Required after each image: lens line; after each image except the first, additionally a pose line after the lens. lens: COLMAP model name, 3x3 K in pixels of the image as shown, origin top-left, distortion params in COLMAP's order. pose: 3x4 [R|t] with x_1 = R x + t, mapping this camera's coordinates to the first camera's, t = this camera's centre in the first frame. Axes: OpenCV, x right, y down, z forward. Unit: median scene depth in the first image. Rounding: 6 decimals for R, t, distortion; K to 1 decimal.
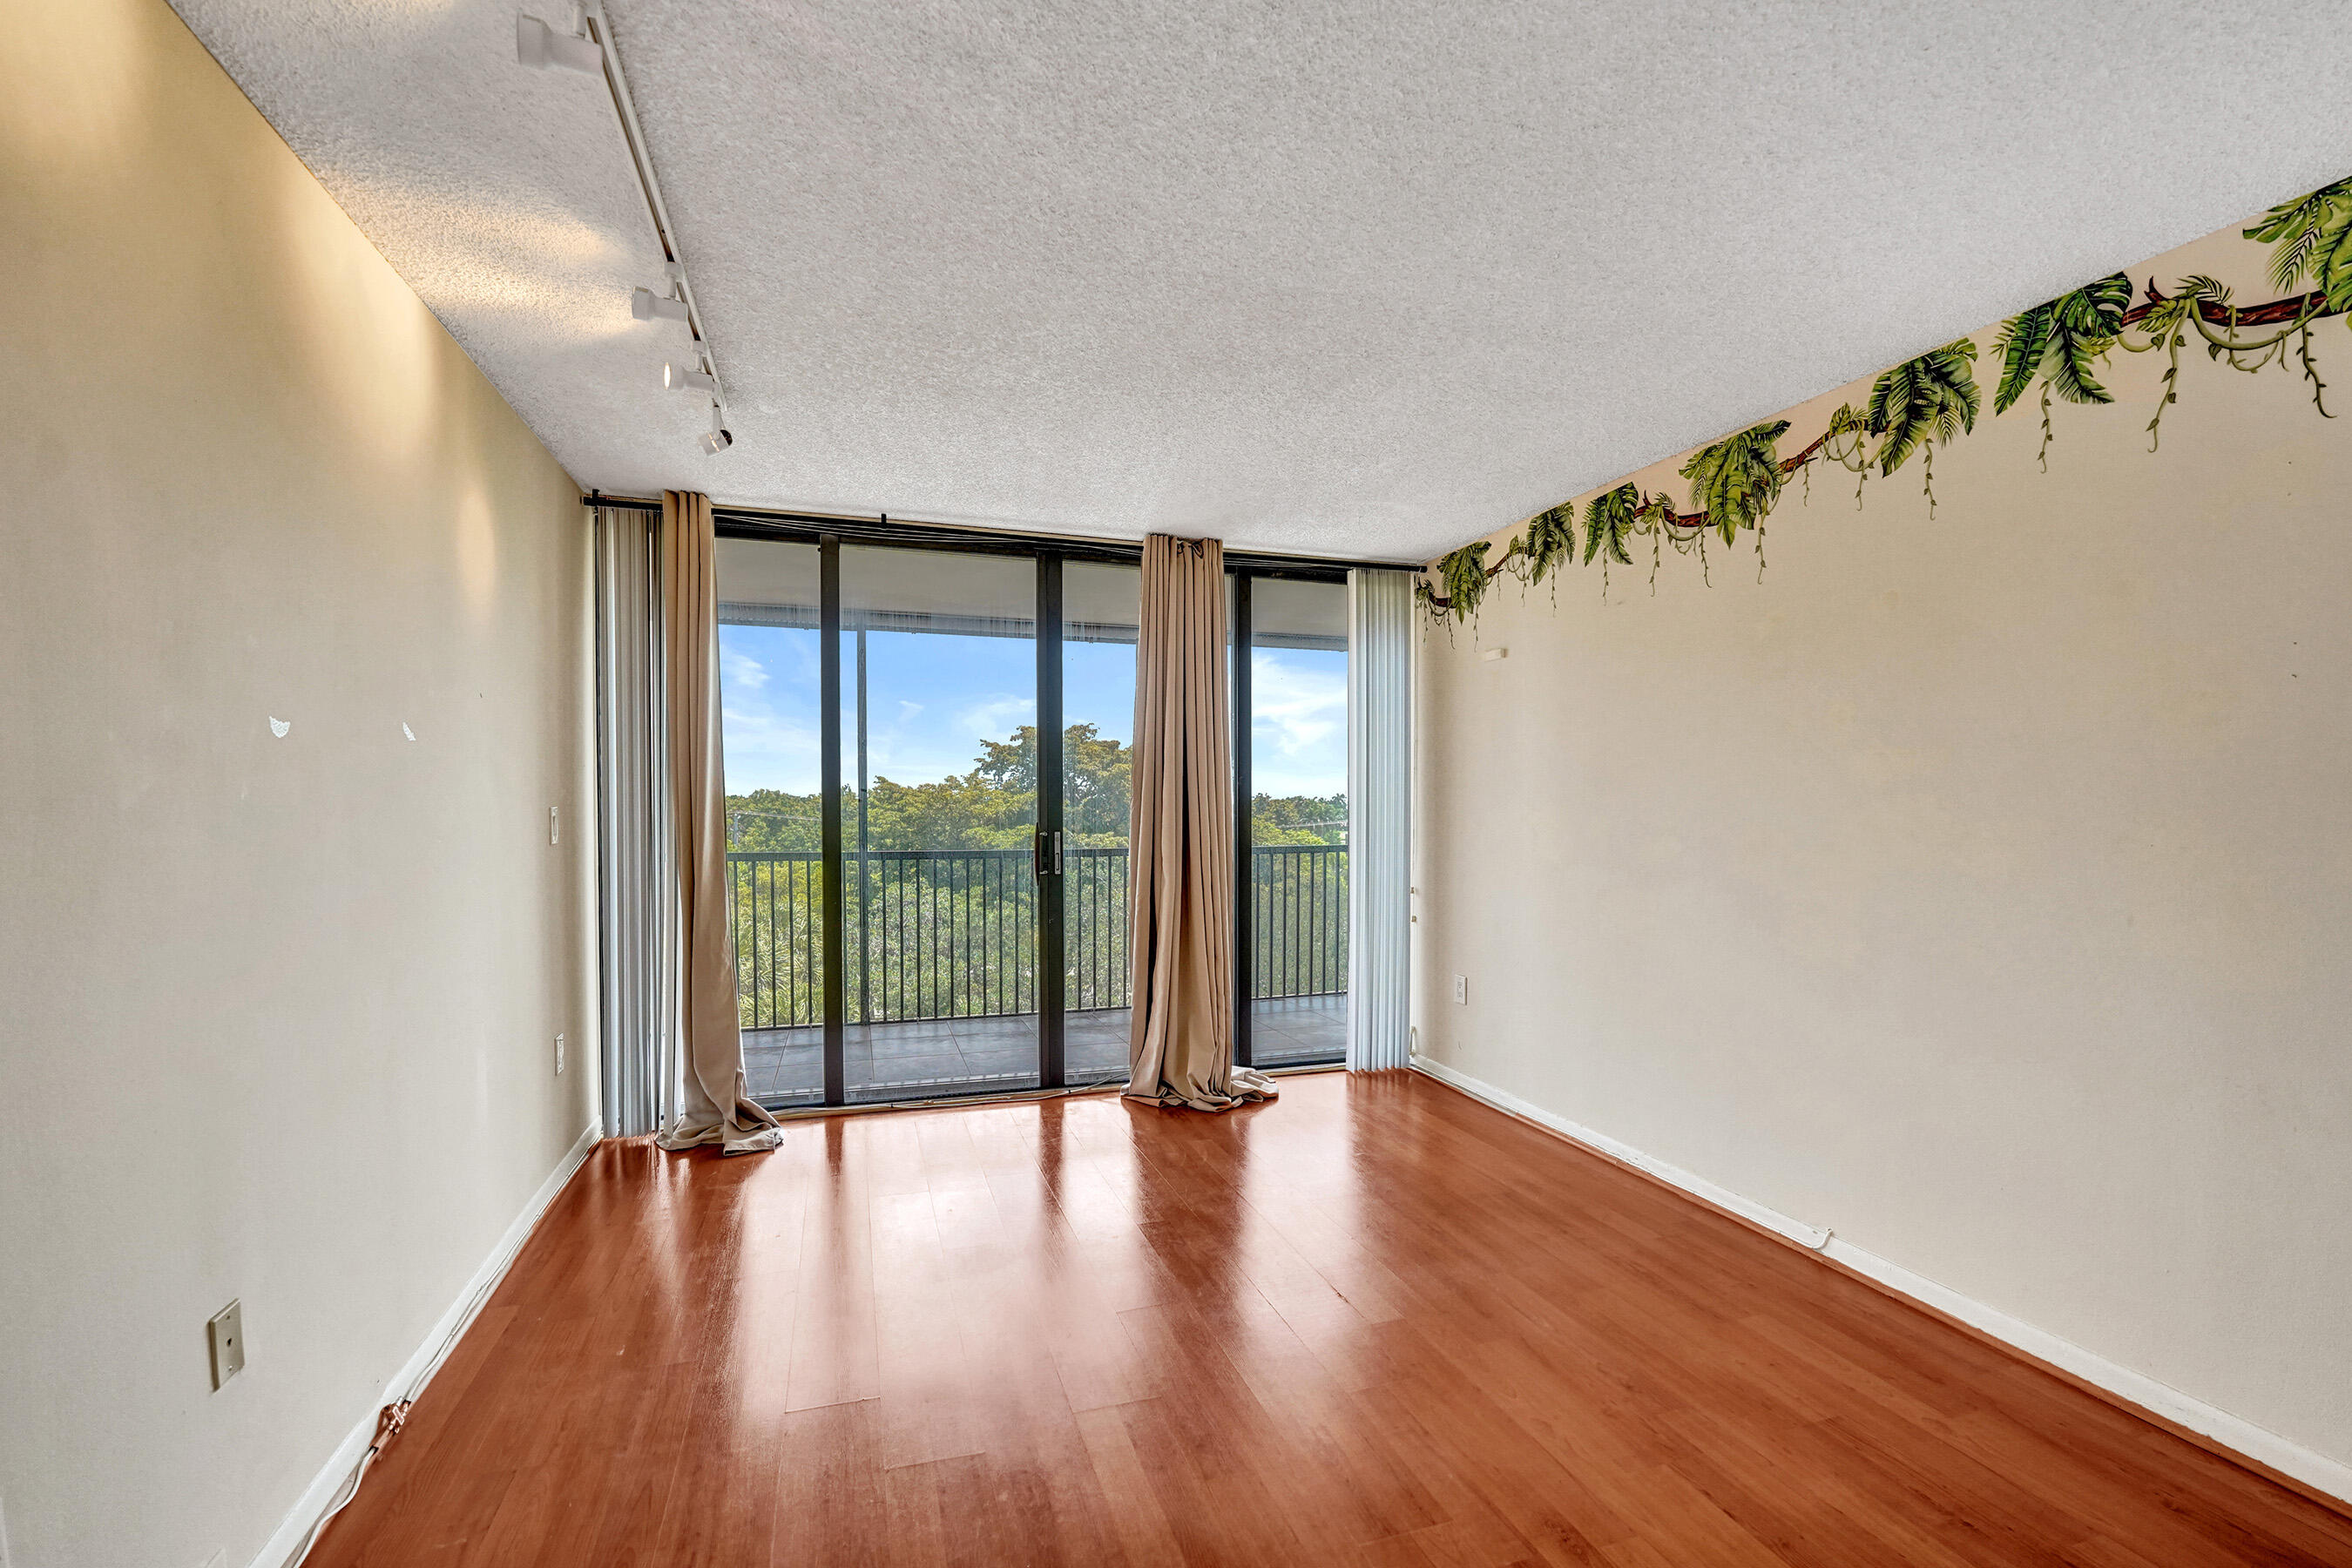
lens RADIAL K [[972.4, 0, 1165.0], [0, 972.4, 780.4], [0, 0, 1]] dist [-0.027256, 0.000666]
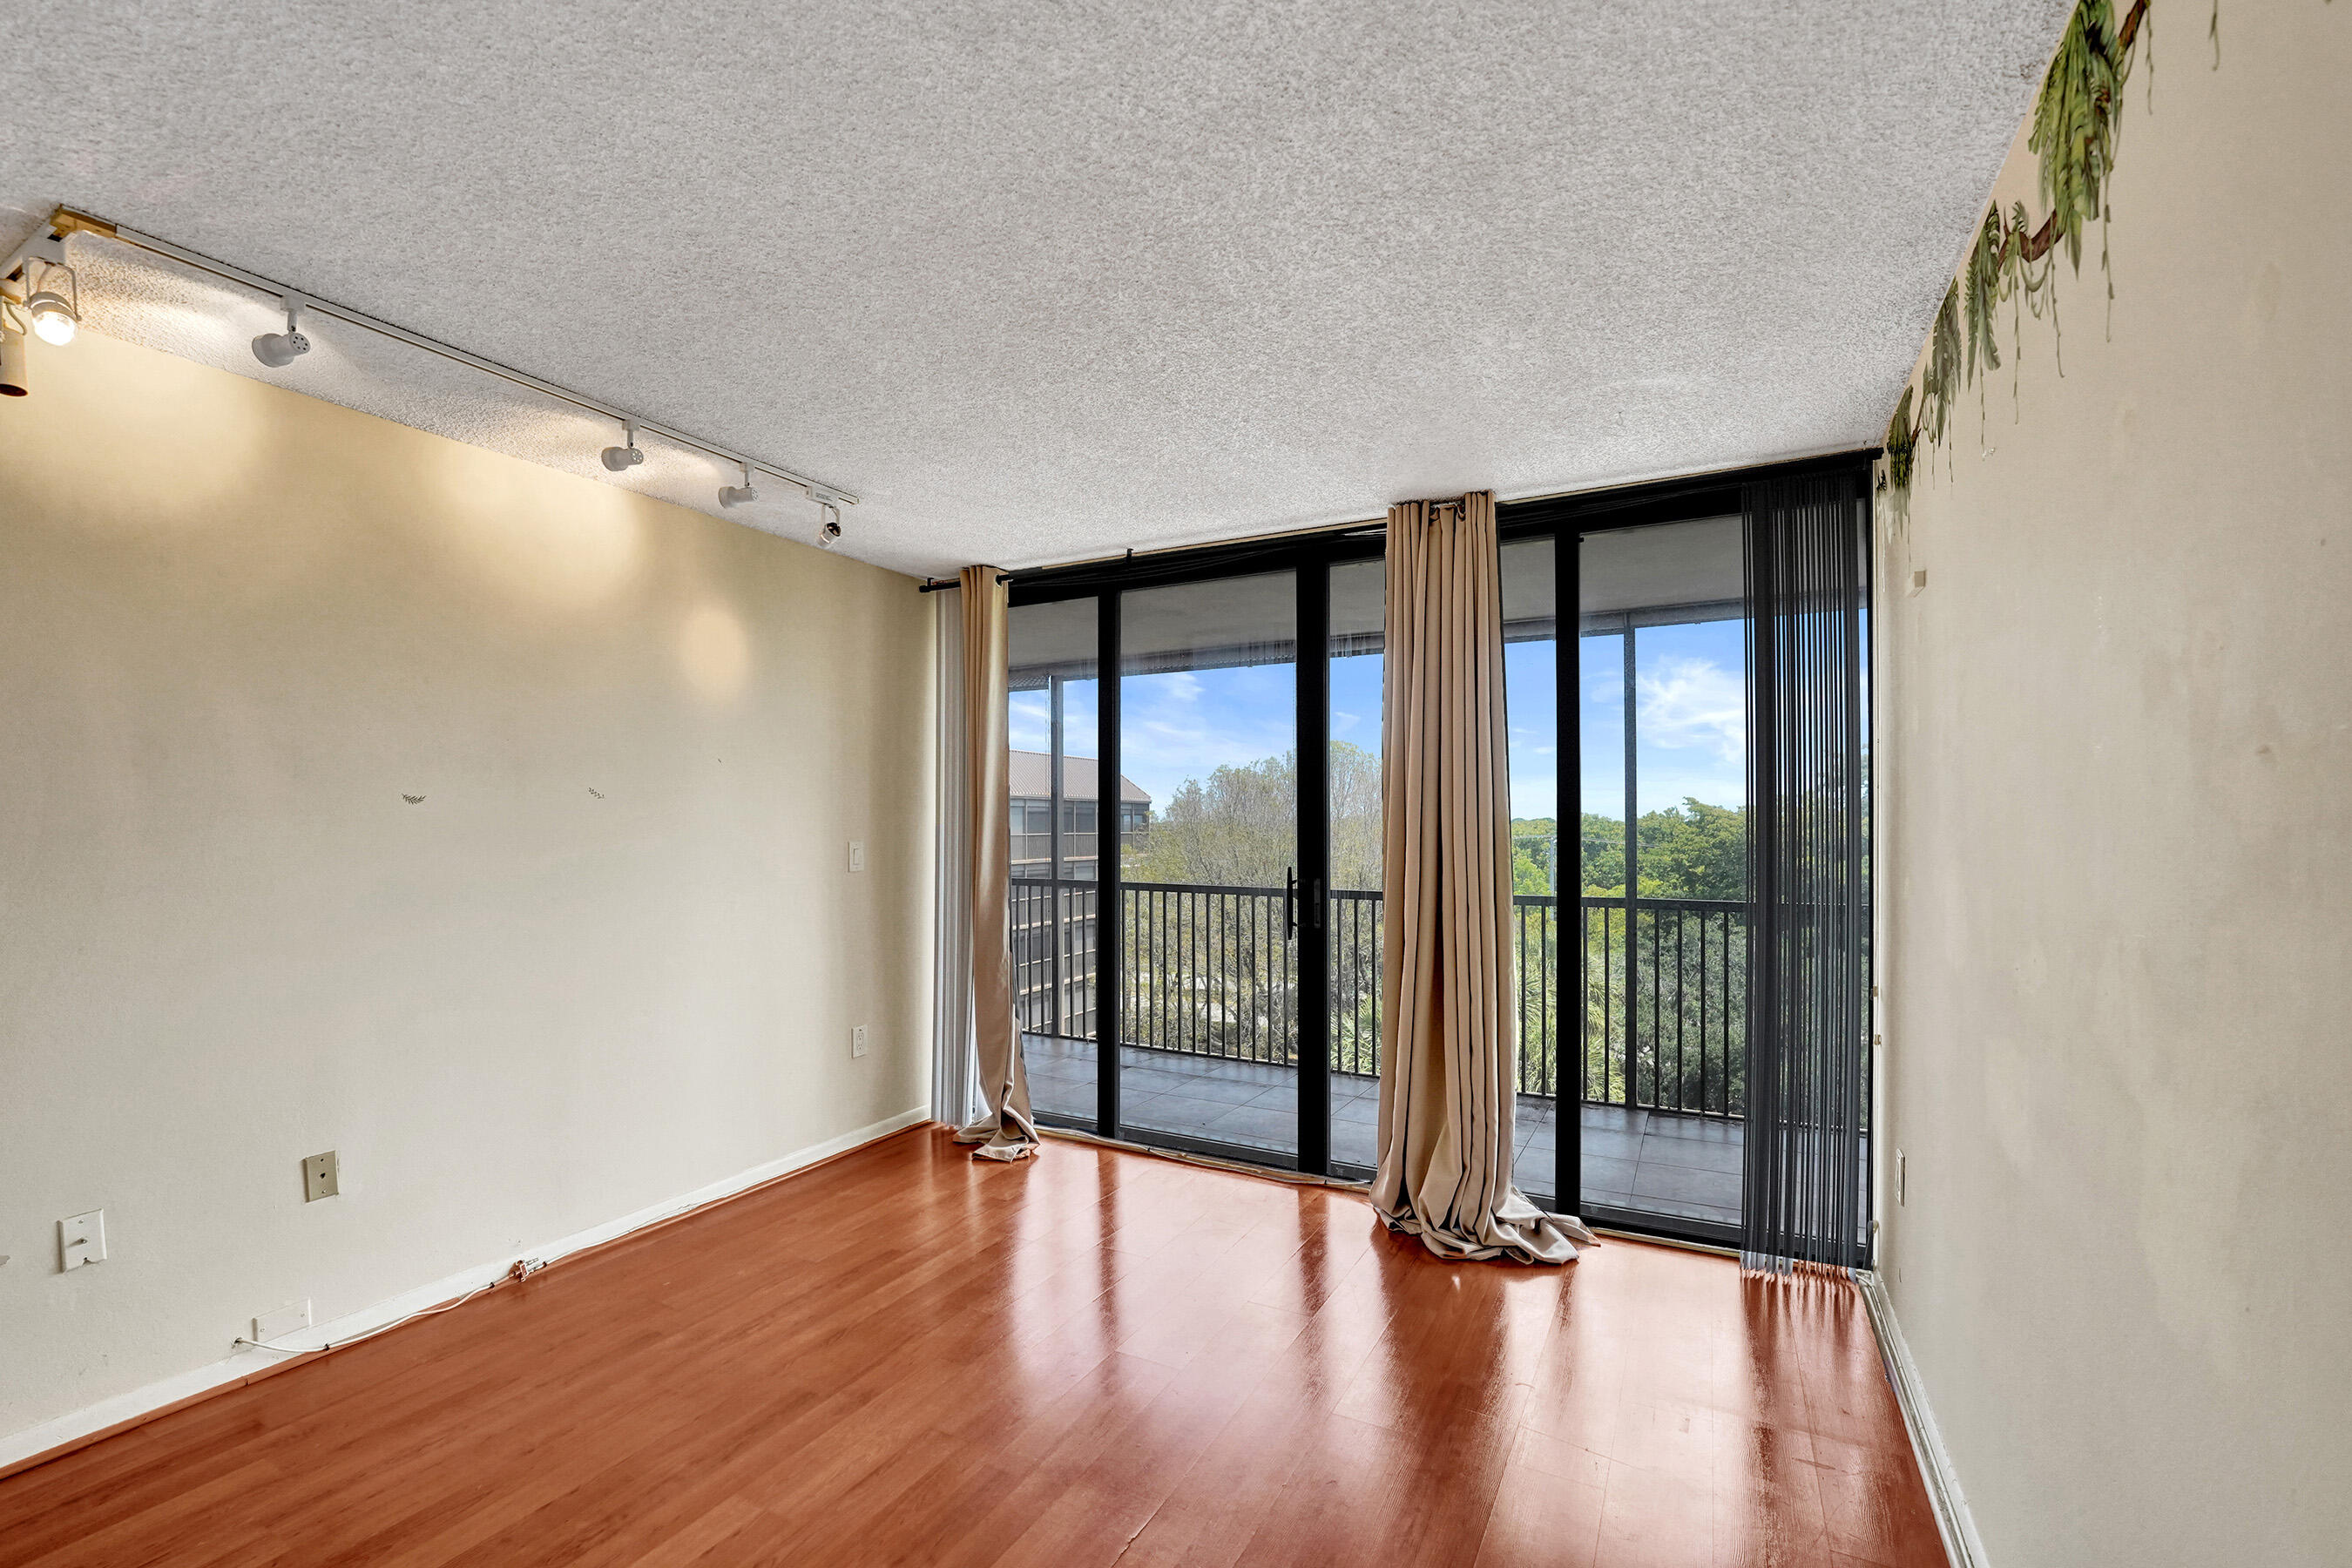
lens RADIAL K [[987.6, 0, 1173.4], [0, 987.6, 799.1], [0, 0, 1]] dist [0.002130, -0.013412]
pose [[0.683319, -0.020693, -0.729827, 0.455724], [0.018329, 0.999769, -0.011187, -0.011396], [0.729890, -0.005733, 0.683541, 0.306501]]
